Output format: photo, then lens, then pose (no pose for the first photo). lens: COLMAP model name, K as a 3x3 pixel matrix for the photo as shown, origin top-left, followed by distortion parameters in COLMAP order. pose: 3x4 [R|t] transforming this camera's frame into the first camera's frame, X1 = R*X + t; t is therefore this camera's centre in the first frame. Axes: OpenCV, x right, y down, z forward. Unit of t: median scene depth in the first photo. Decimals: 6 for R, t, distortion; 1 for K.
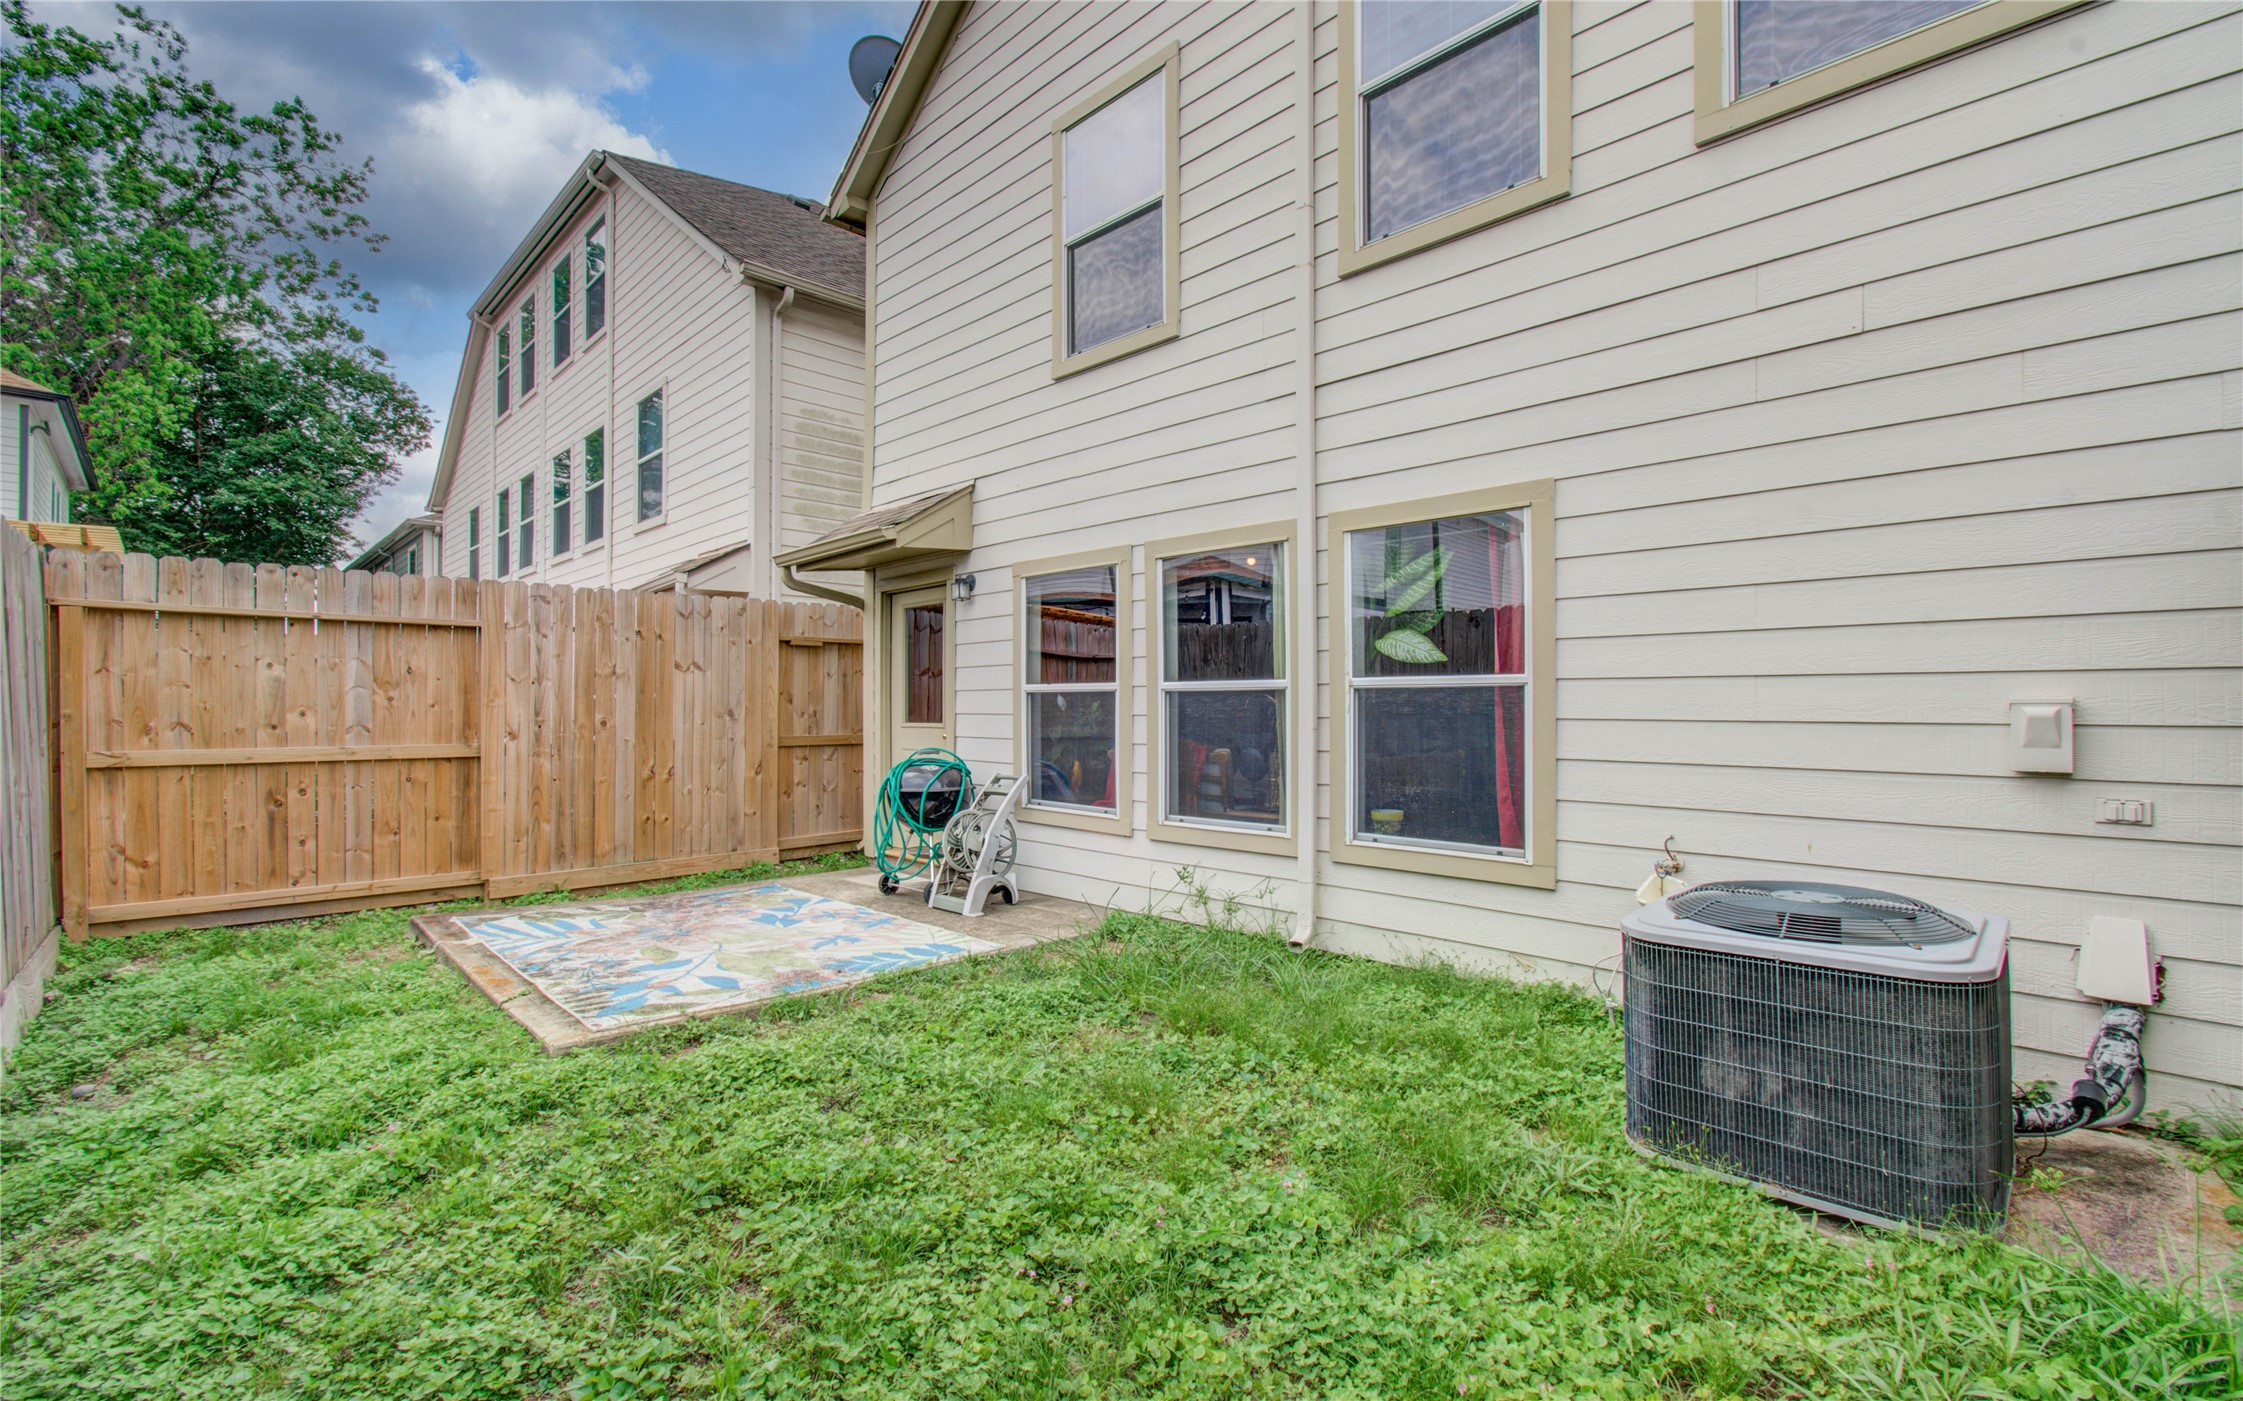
lens RADIAL K [[922.2, 0, 1127.4], [0, 922.2, 704.4], [0, 0, 1]] dist [-0.013049, 0.000343]
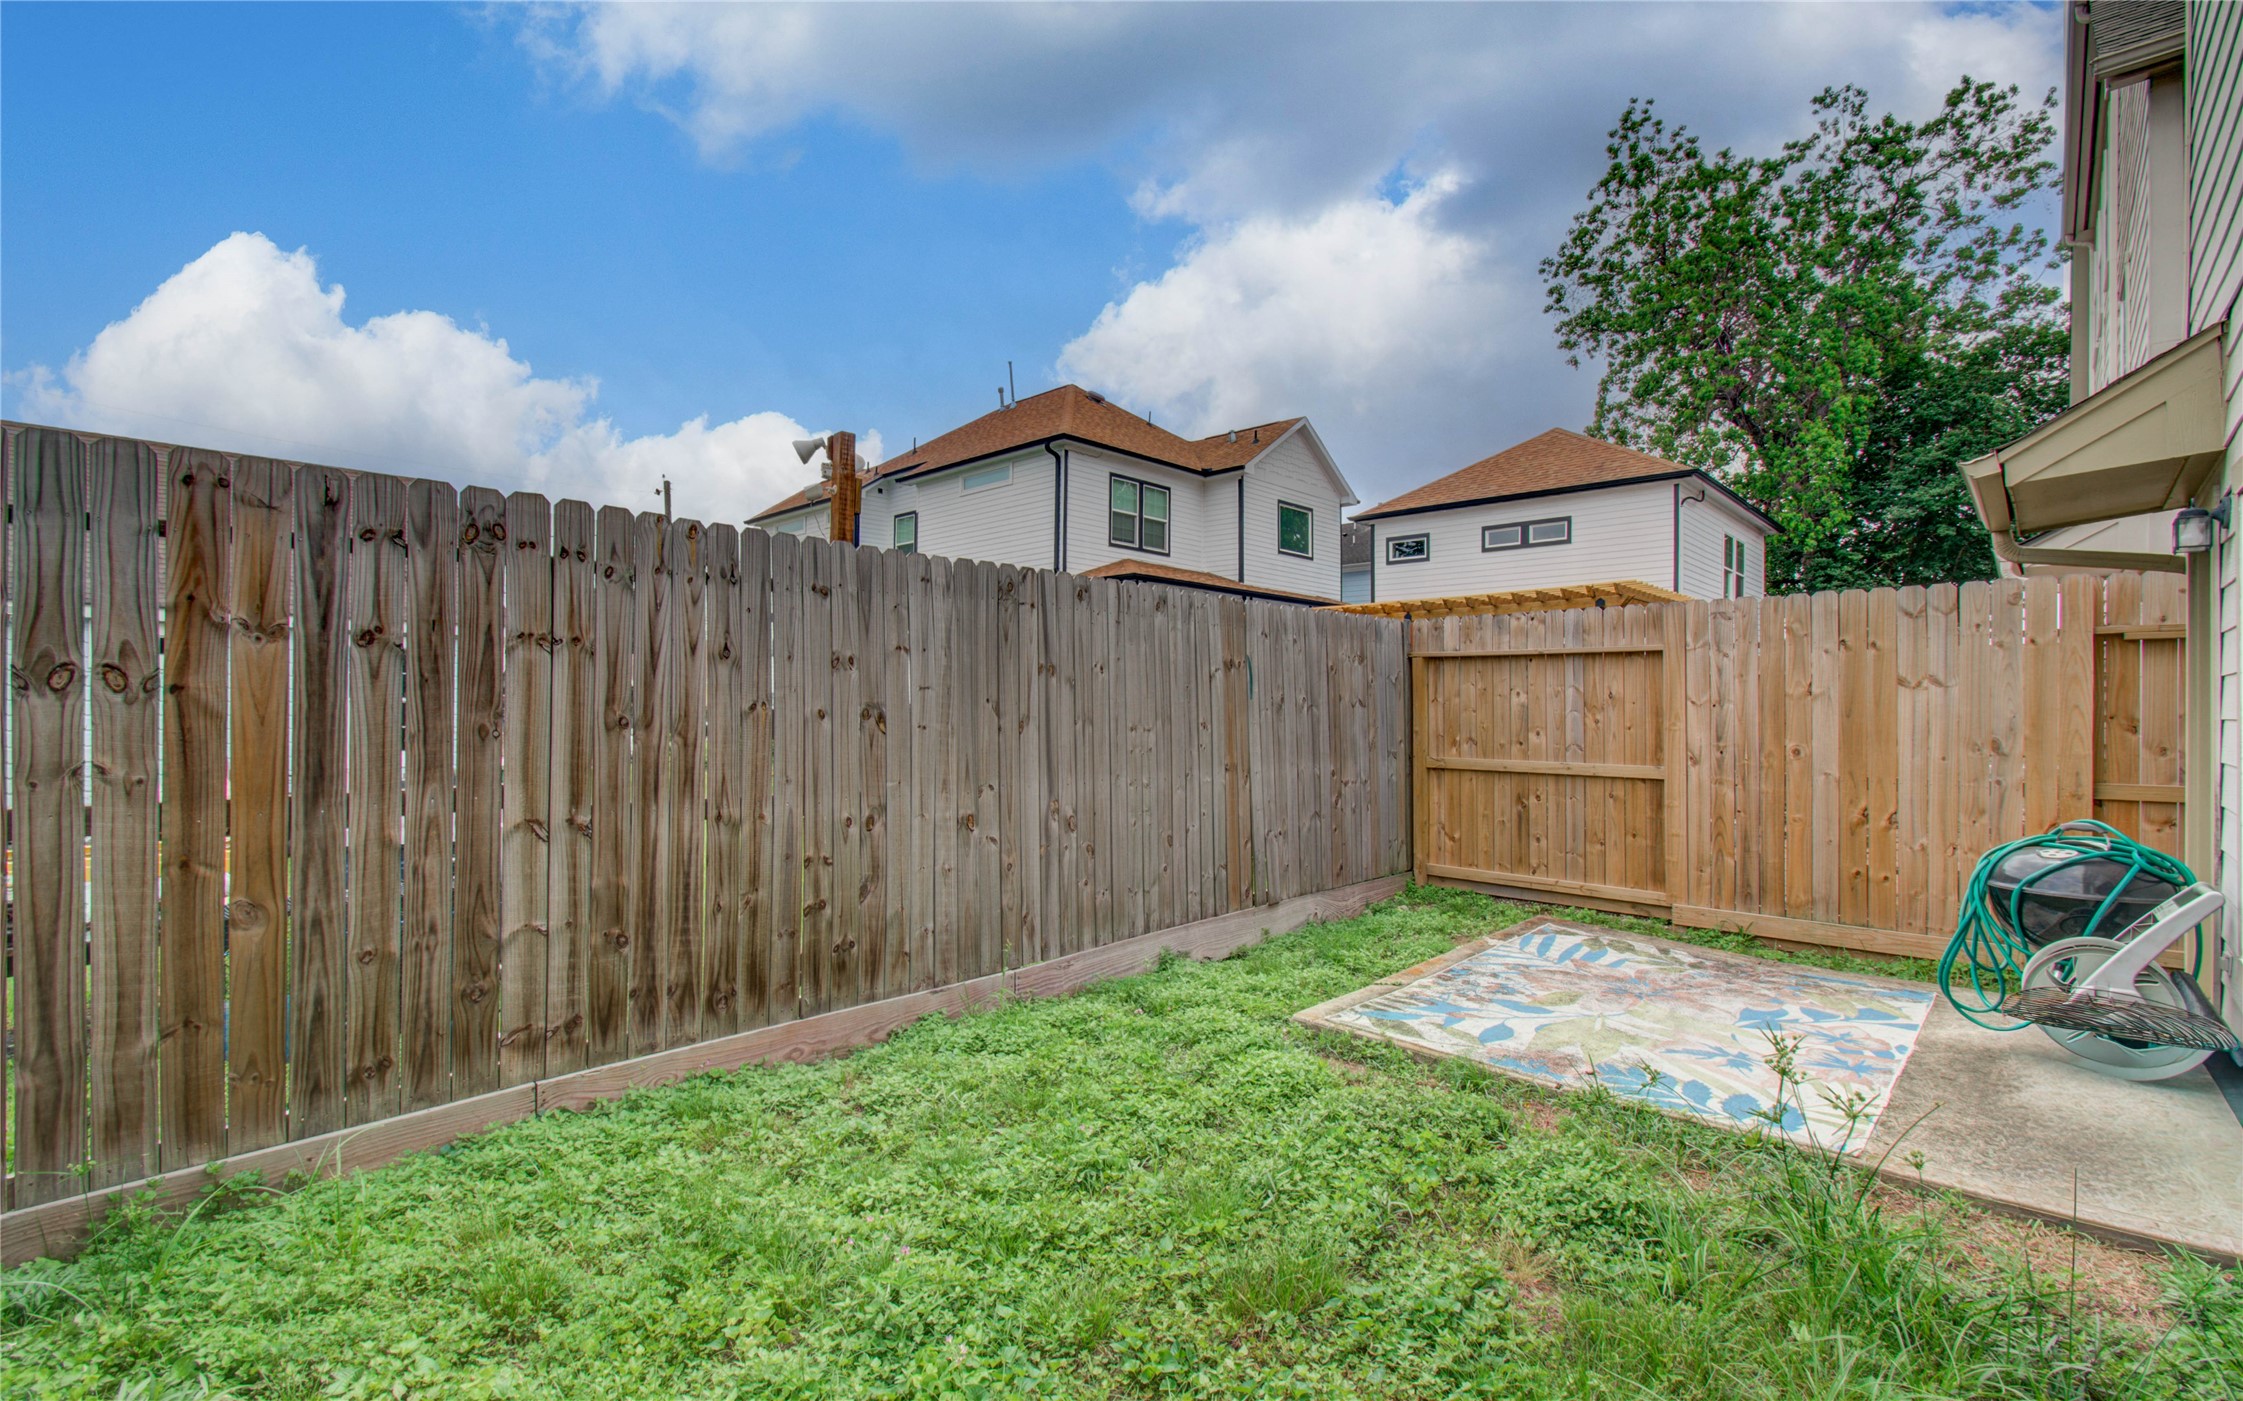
lens RADIAL K [[1029.1, 0, 1181.2], [0, 1029.1, 707.0], [0, 0, 1]] dist [0.002345, 0.000765]
pose [[0.067511, 0.000965, -0.997718, 0.443331], [-0.004199, 0.999991, 0.000683, -0.024519], [0.997710, 0.004144, 0.067514, 0.454920]]
